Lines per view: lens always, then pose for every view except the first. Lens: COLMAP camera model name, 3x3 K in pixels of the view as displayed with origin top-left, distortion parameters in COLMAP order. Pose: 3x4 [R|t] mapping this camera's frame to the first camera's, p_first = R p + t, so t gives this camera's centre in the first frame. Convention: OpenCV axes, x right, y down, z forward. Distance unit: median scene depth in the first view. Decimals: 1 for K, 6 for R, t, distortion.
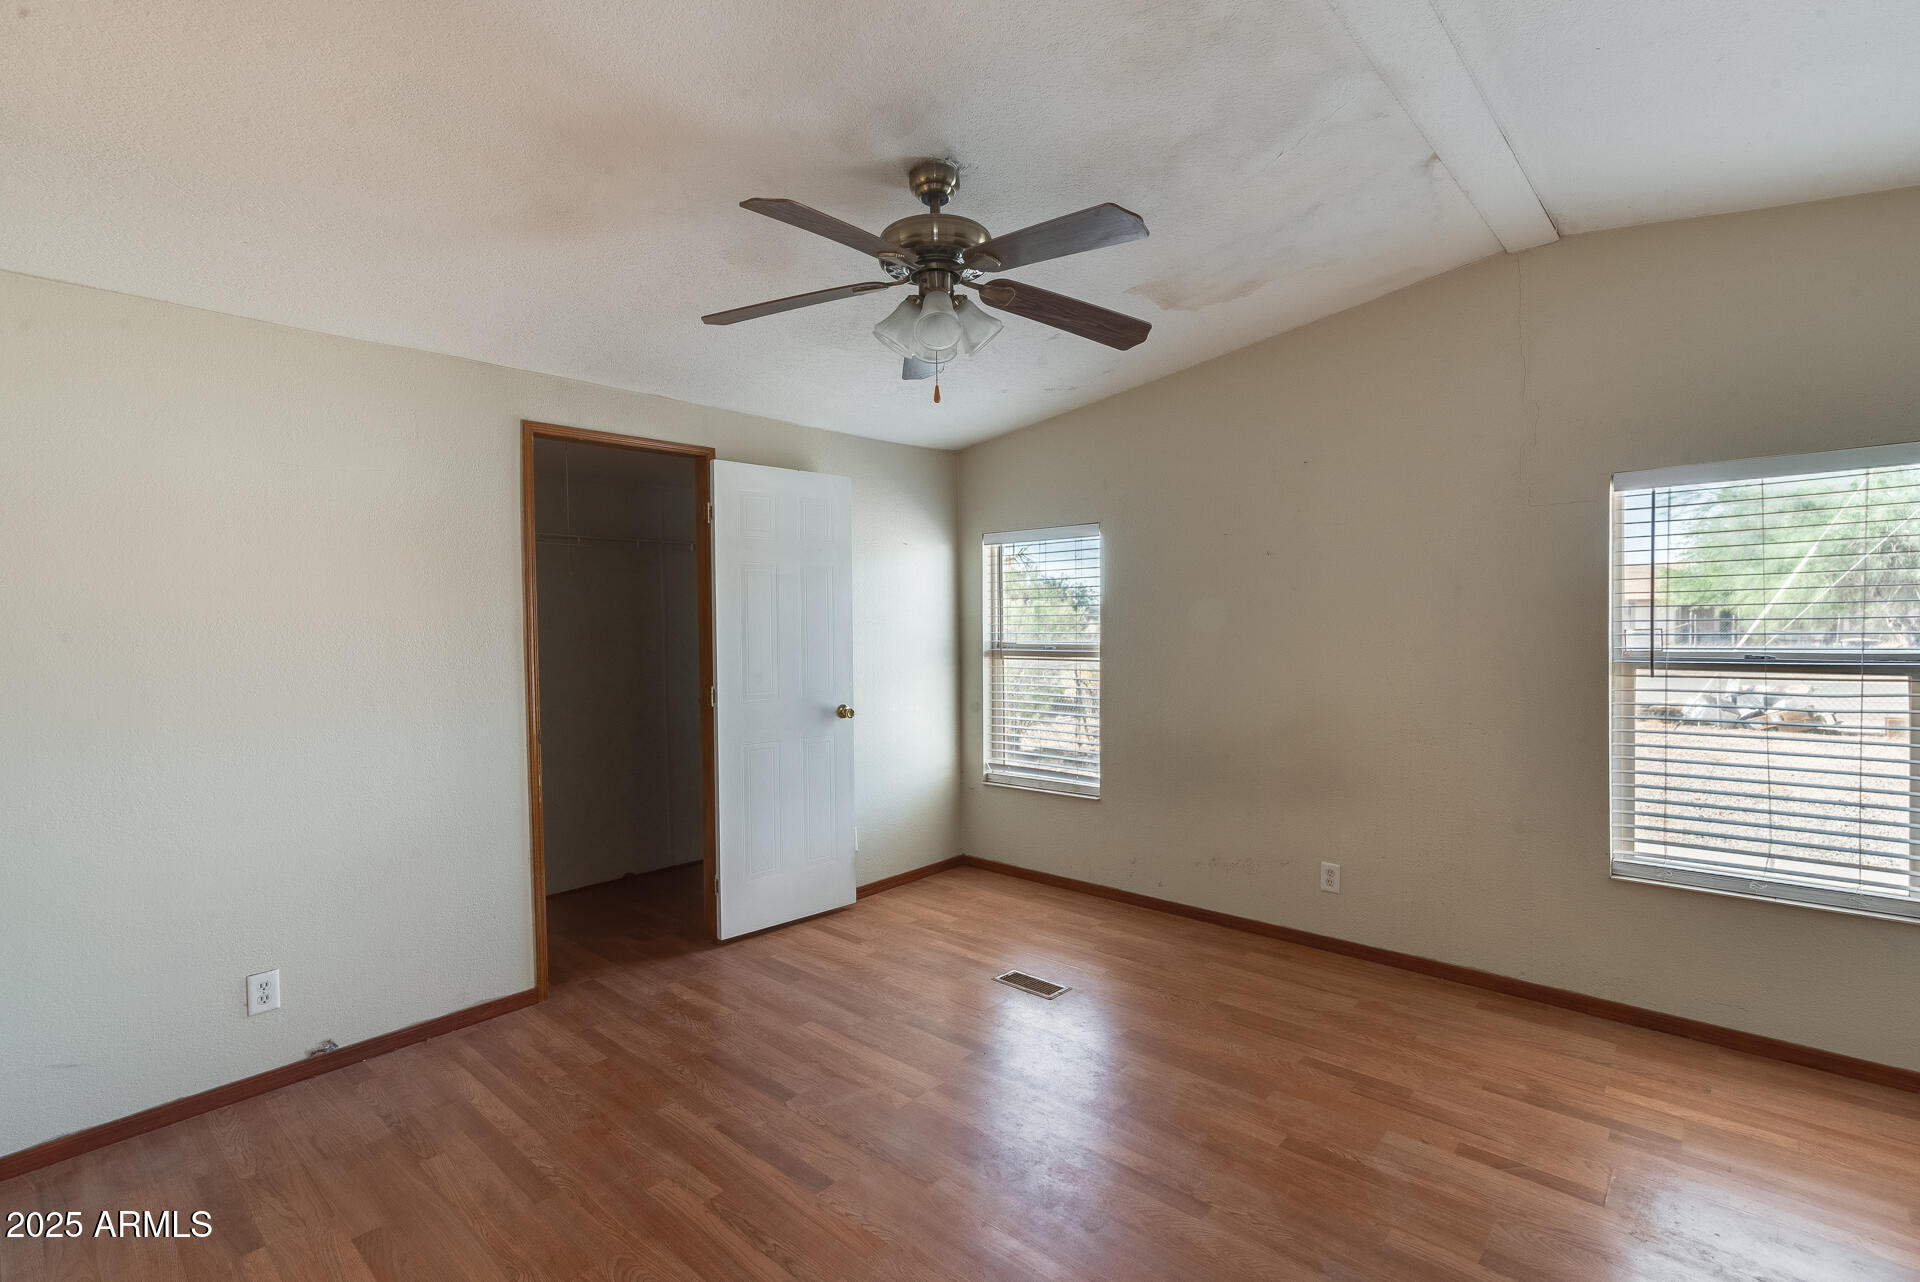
lens RADIAL K [[887.6, 0, 960.2], [0, 887.6, 635.2], [0, 0, 1]] dist [-0.001767, -0.000323]
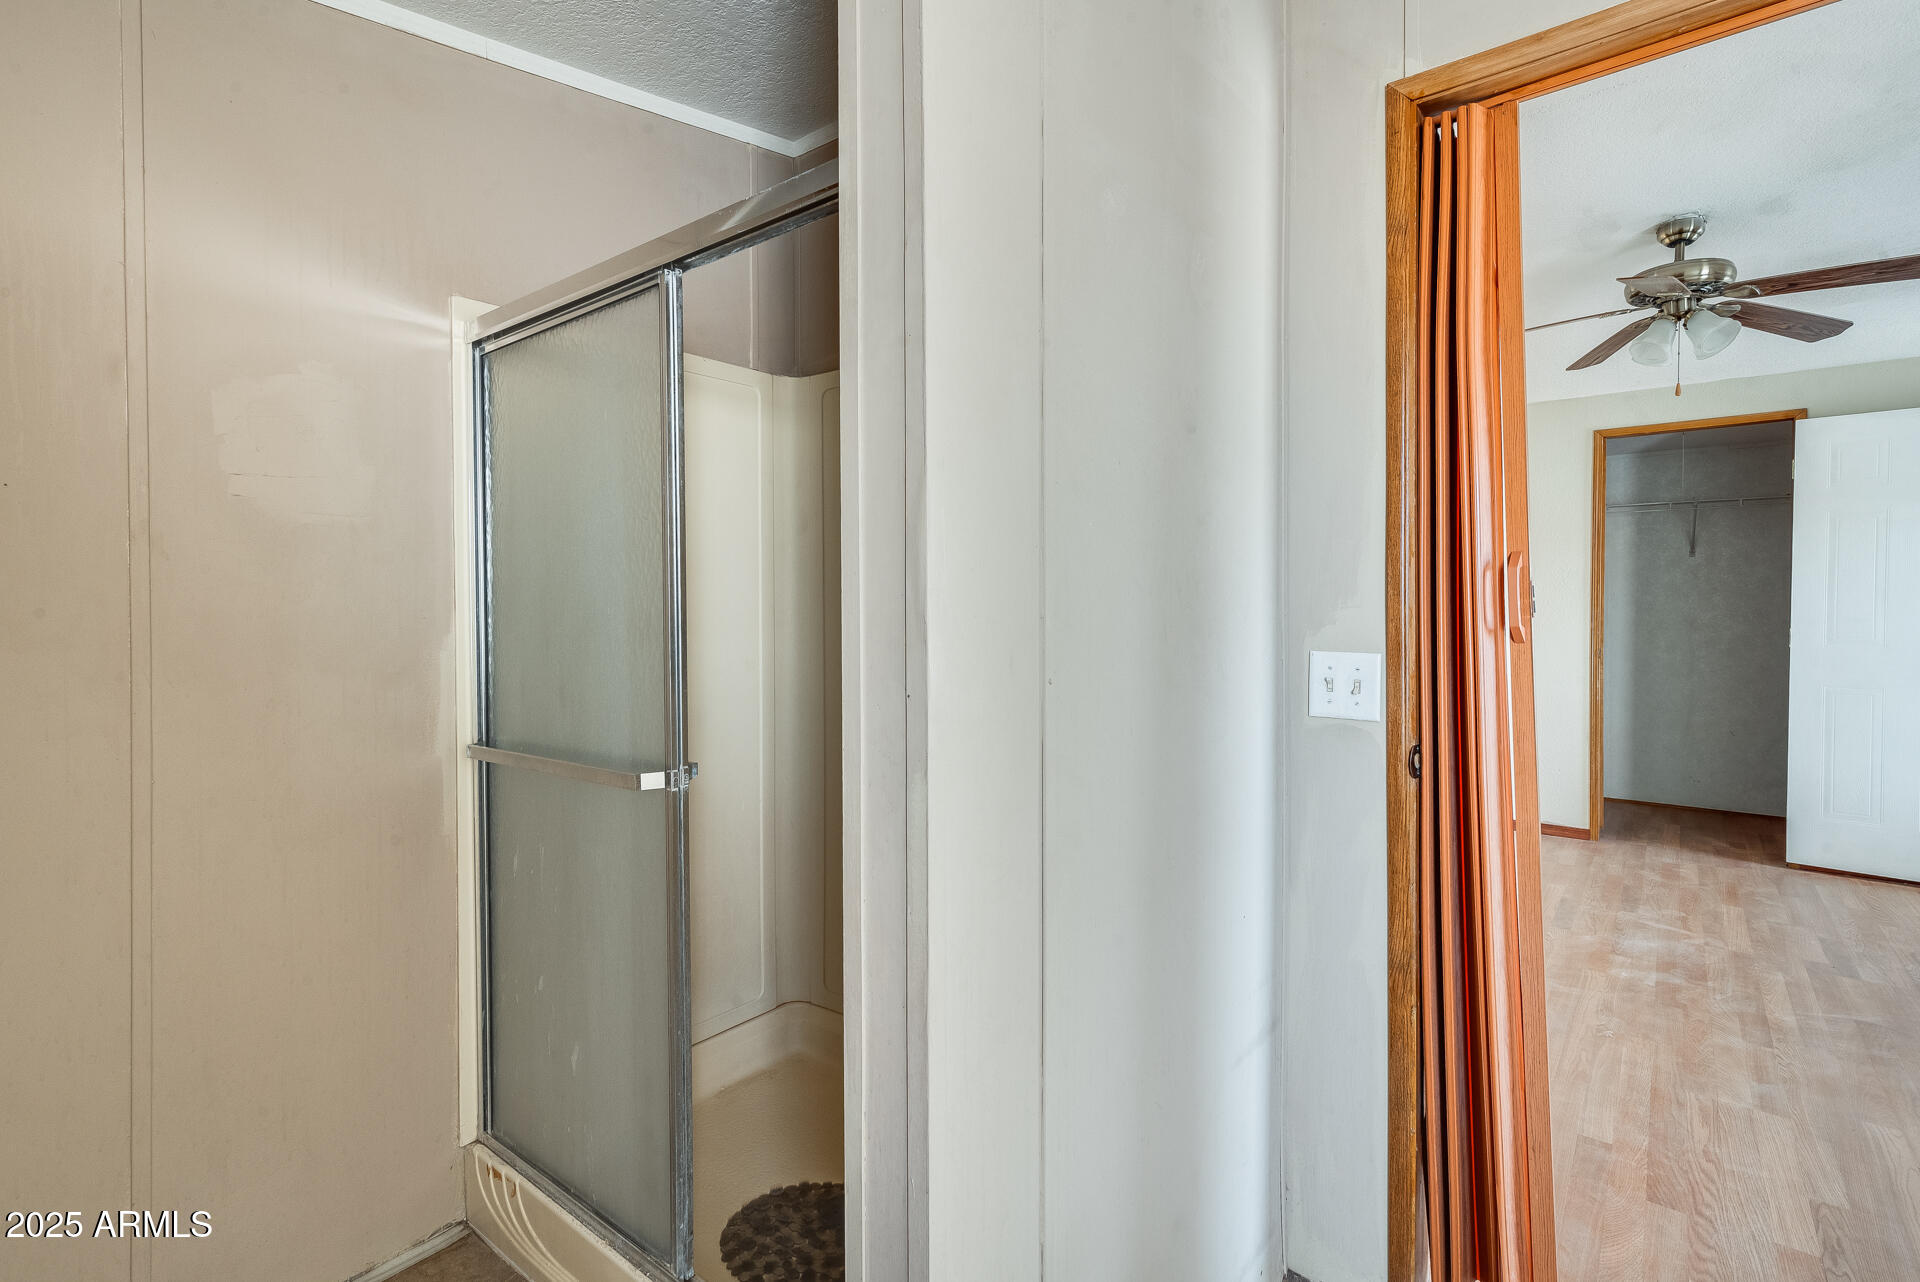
lens RADIAL K [[887.6, 0, 960.2], [0, 887.6, 635.2], [0, 0, 1]] dist [-0.001767, -0.000323]
pose [[0.071771, 0.052046, -0.996062, 1.256381], [-0.019138, 0.998526, 0.050796, 0.049097], [0.997238, 0.015417, 0.072661, -0.164850]]
